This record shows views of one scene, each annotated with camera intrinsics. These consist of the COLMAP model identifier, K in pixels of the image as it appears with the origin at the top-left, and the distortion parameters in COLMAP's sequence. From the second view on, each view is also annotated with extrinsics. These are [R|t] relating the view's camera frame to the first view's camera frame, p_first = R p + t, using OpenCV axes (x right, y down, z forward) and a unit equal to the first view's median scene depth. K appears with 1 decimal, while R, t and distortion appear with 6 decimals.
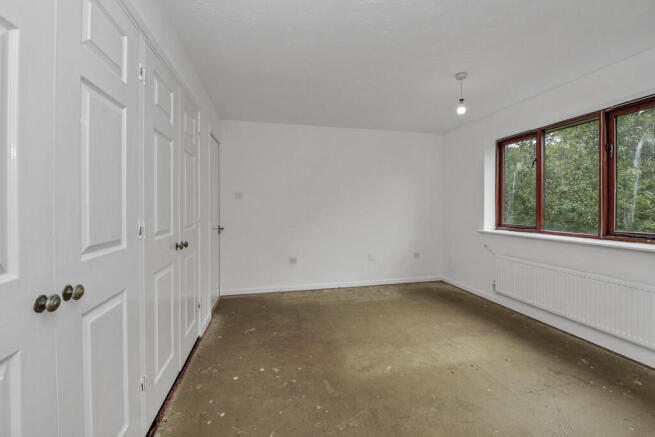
lens RADIAL K [[278.7, 0, 328.0], [0, 278.7, 207.7], [0, 0, 1]] dist [-0.002617, -0.000107]
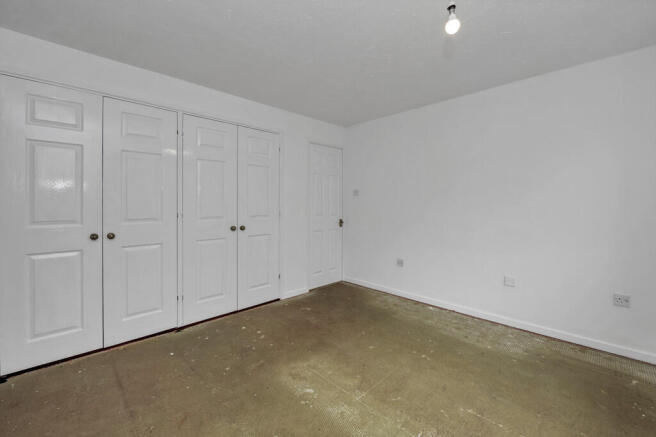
lens RADIAL K [[279.1, 0, 328.5], [0, 279.1, 207.7], [0, 0, 1]] dist [-0.002617, -0.000107]
pose [[0.502618, 0.013832, -0.864398, 0.794460], [-0.004032, 0.999899, 0.013656, -0.003142], [0.864499, -0.003379, 0.502623, 0.497744]]
